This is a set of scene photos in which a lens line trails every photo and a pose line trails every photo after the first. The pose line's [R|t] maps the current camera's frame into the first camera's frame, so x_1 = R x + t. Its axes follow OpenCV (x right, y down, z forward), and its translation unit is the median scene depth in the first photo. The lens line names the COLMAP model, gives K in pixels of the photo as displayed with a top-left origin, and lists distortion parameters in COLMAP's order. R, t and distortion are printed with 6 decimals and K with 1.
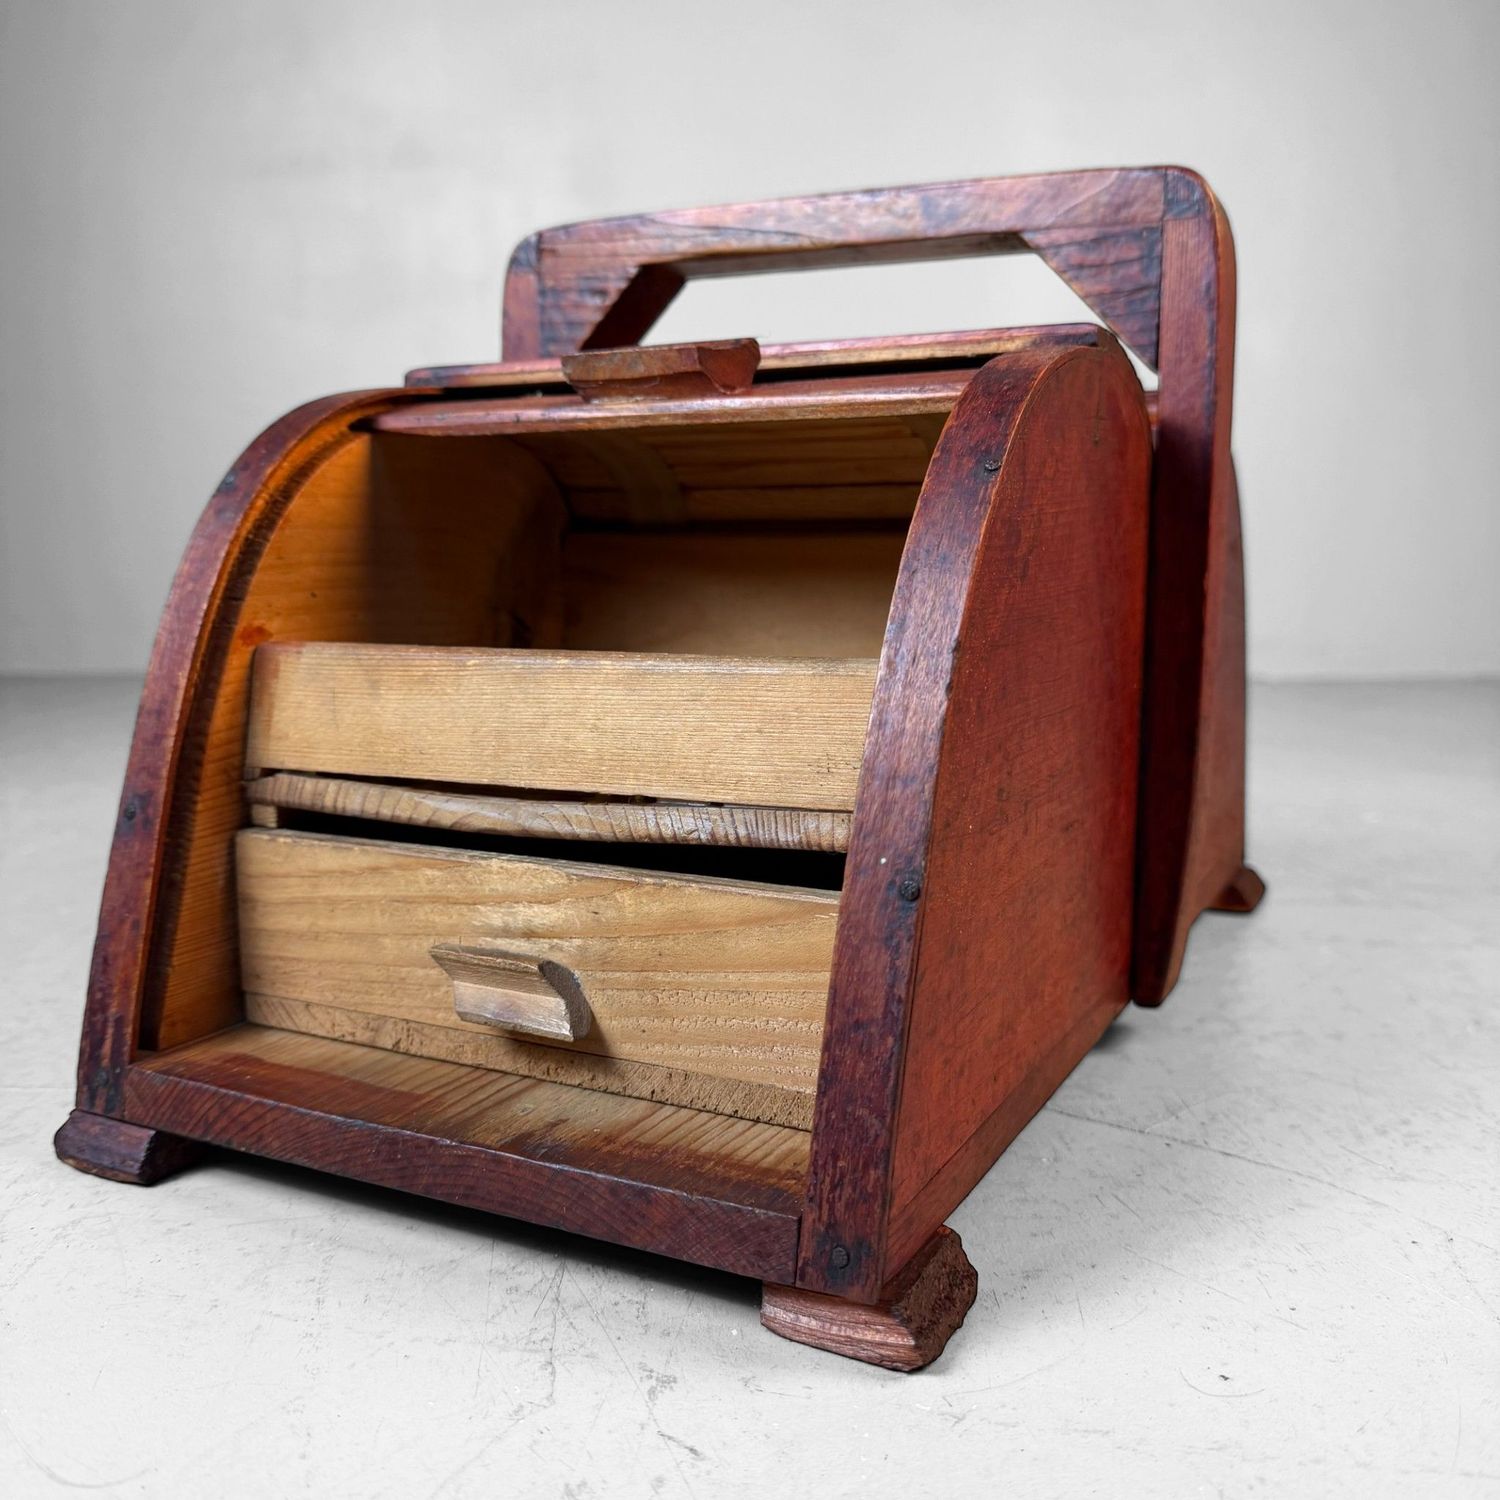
lens RADIAL K [[1439.1, 0, 750.0], [0, 1439.1, 750.0], [0, 0, 1]] dist [0.132017, -0.354642]
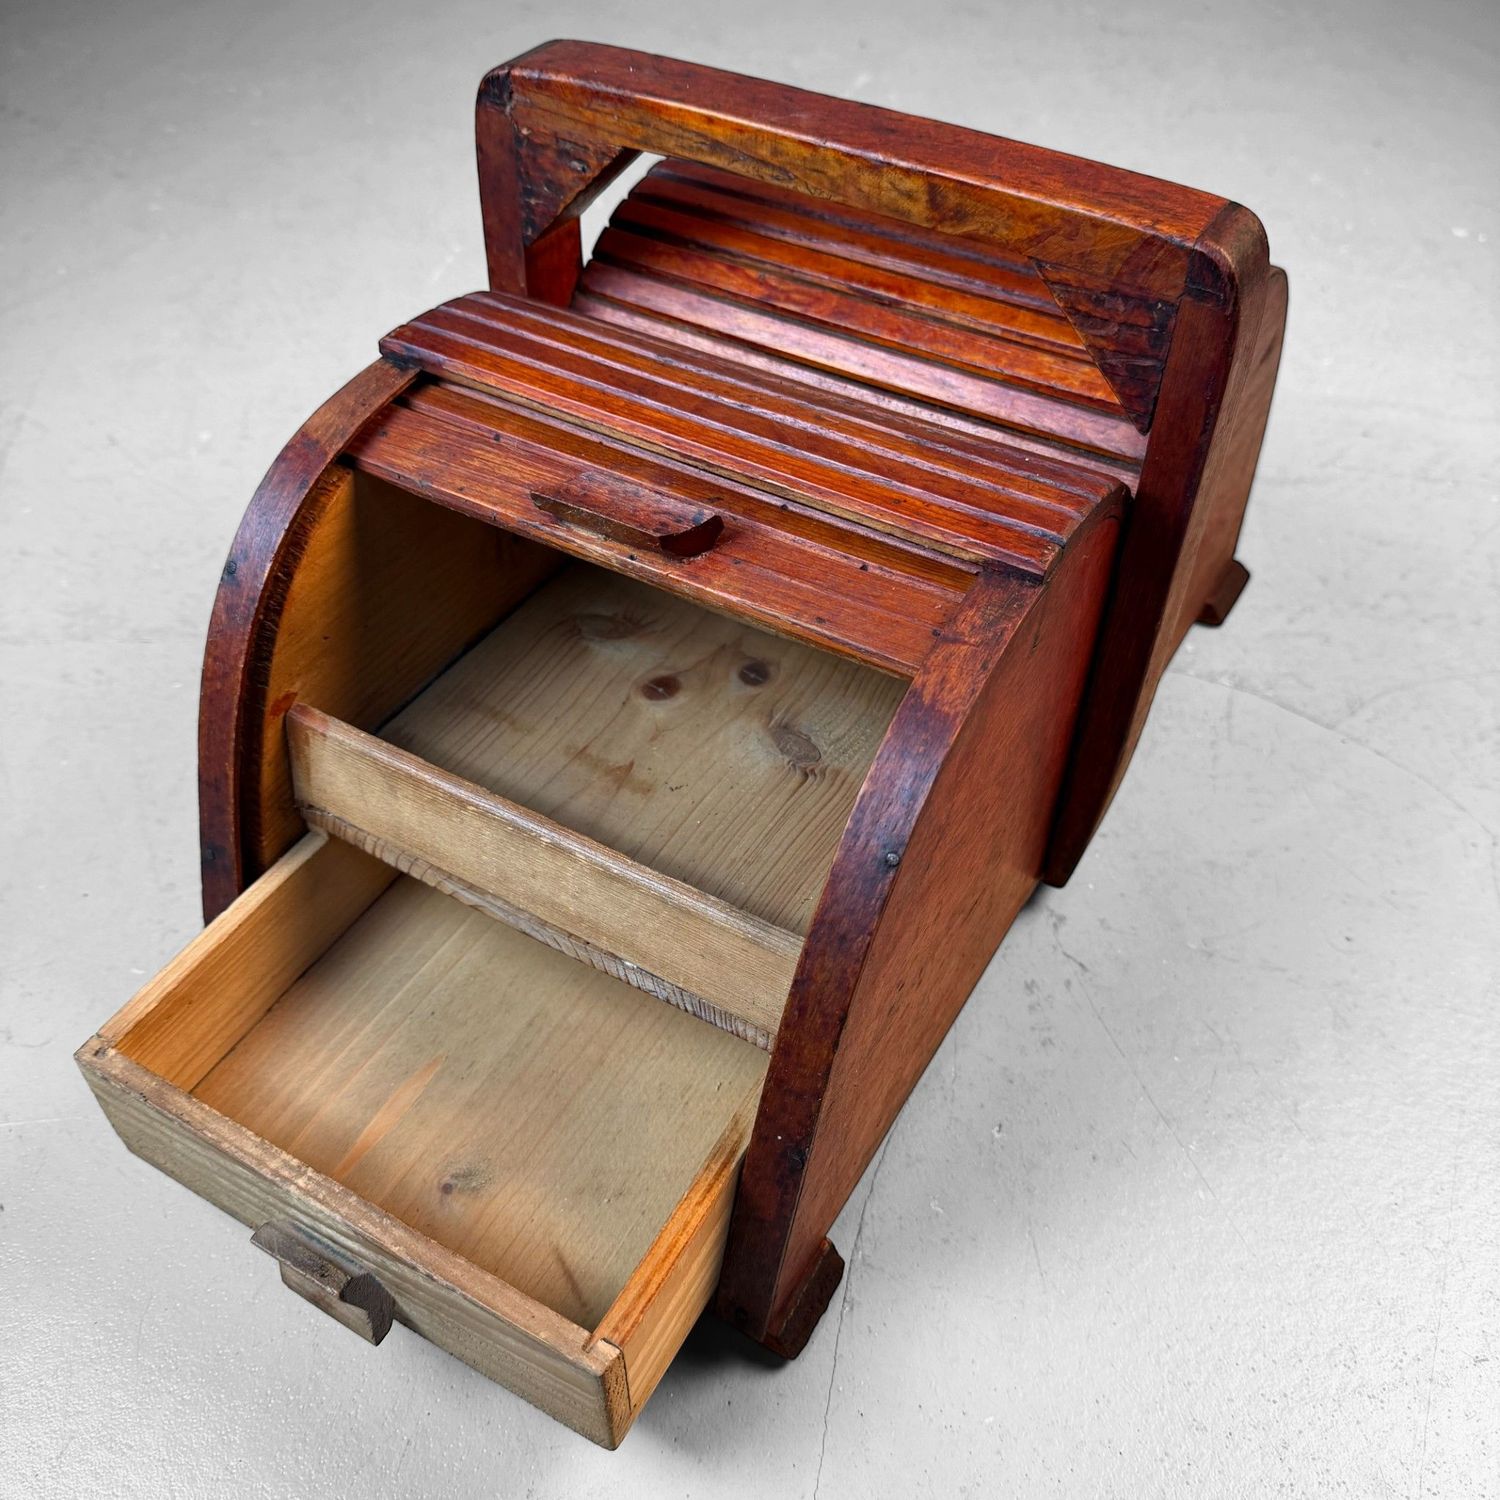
lens RADIAL K [[1431.9, 0, 750.0], [0, 1431.9, 750.0], [0, 0, 1]] dist [0.148992, -0.384172]
pose [[0.997693, 0.050733, -0.045116, 0.078235], [-0.012764, 0.792844, 0.609291, -0.750694], [0.066681, -0.607309, 0.791662, 0.106359]]
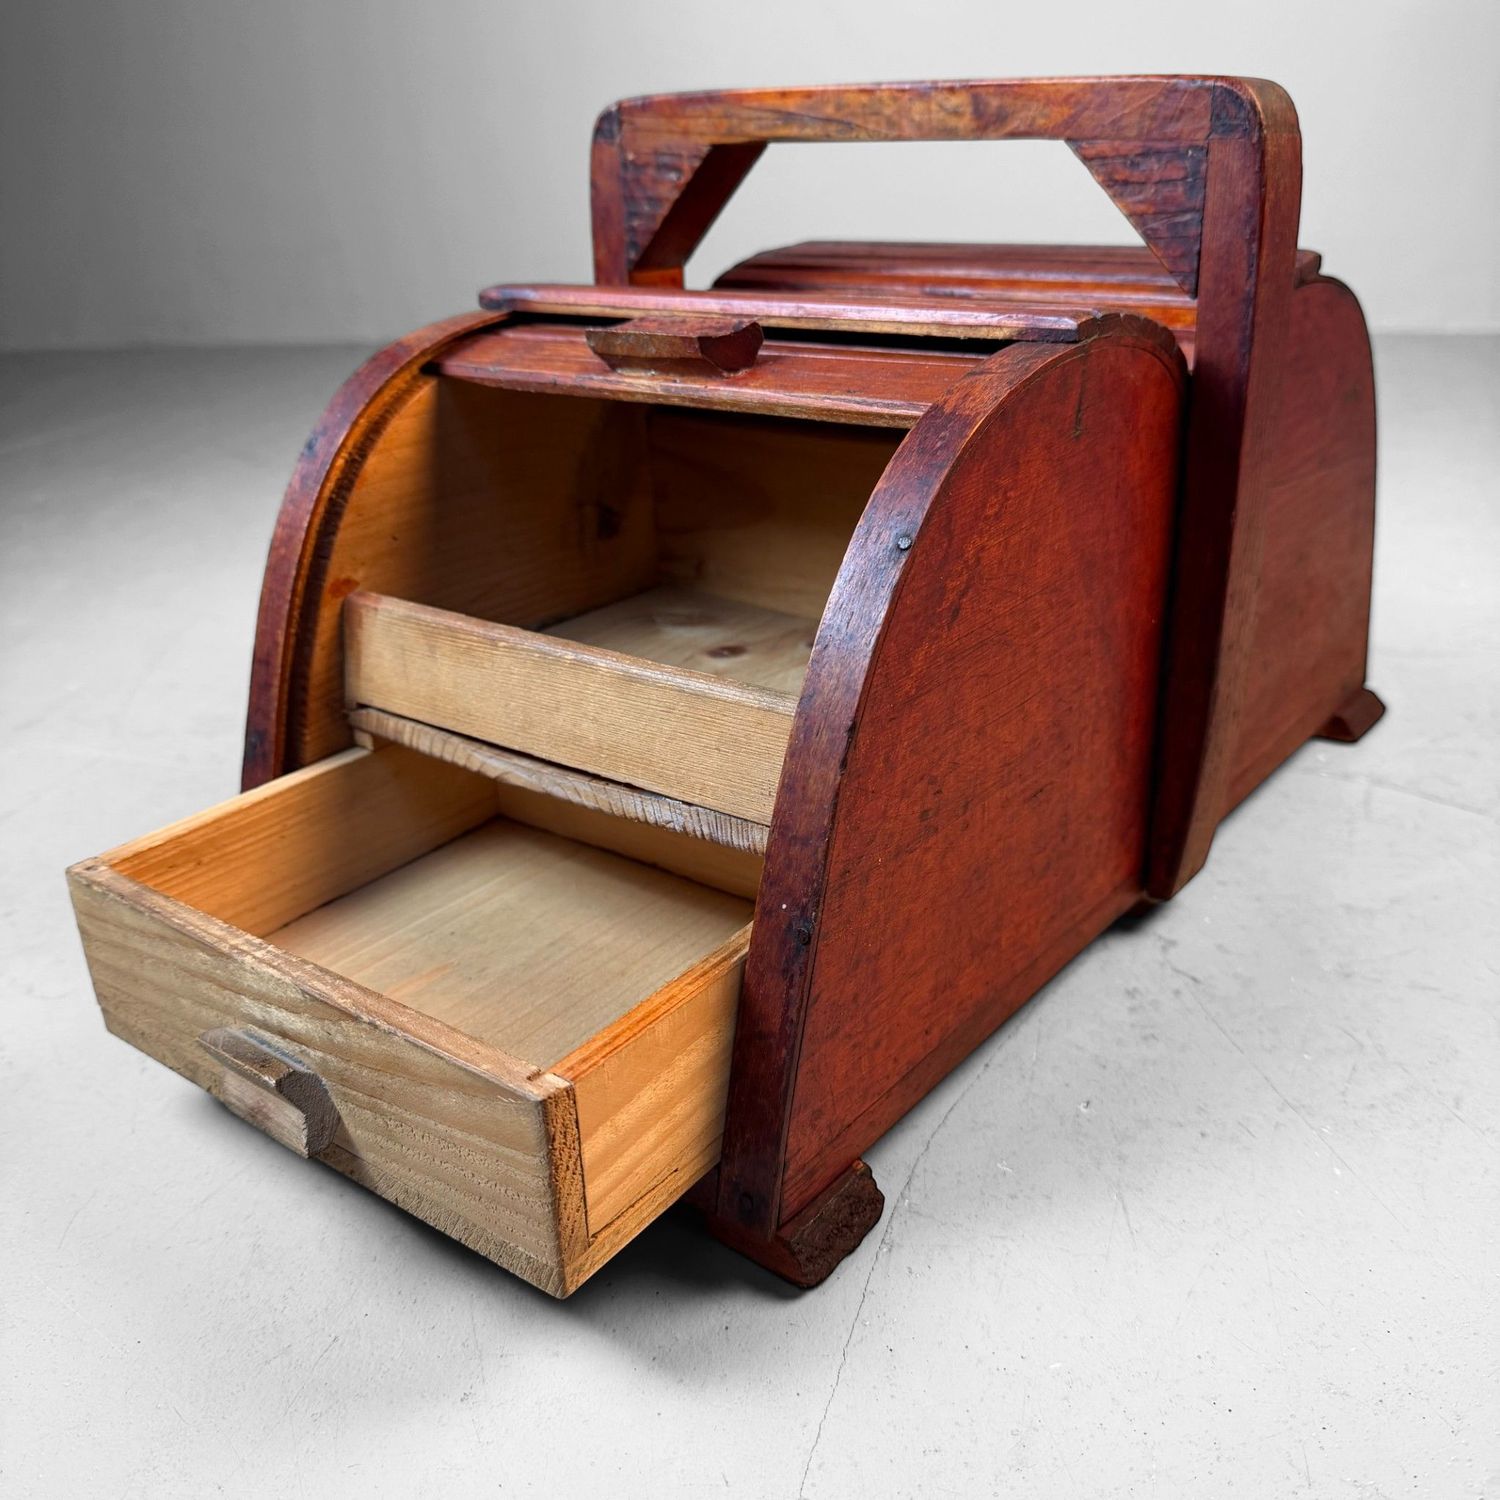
lens RADIAL K [[1439.1, 0, 750.0], [0, 1439.1, 750.0], [0, 0, 1]] dist [0.132017, -0.354642]
pose [[0.979608, 0.041056, -0.196680, 0.211747], [0.014836, 0.961446, 0.274592, -0.268834], [0.200370, -0.271910, 0.941231, -0.059200]]
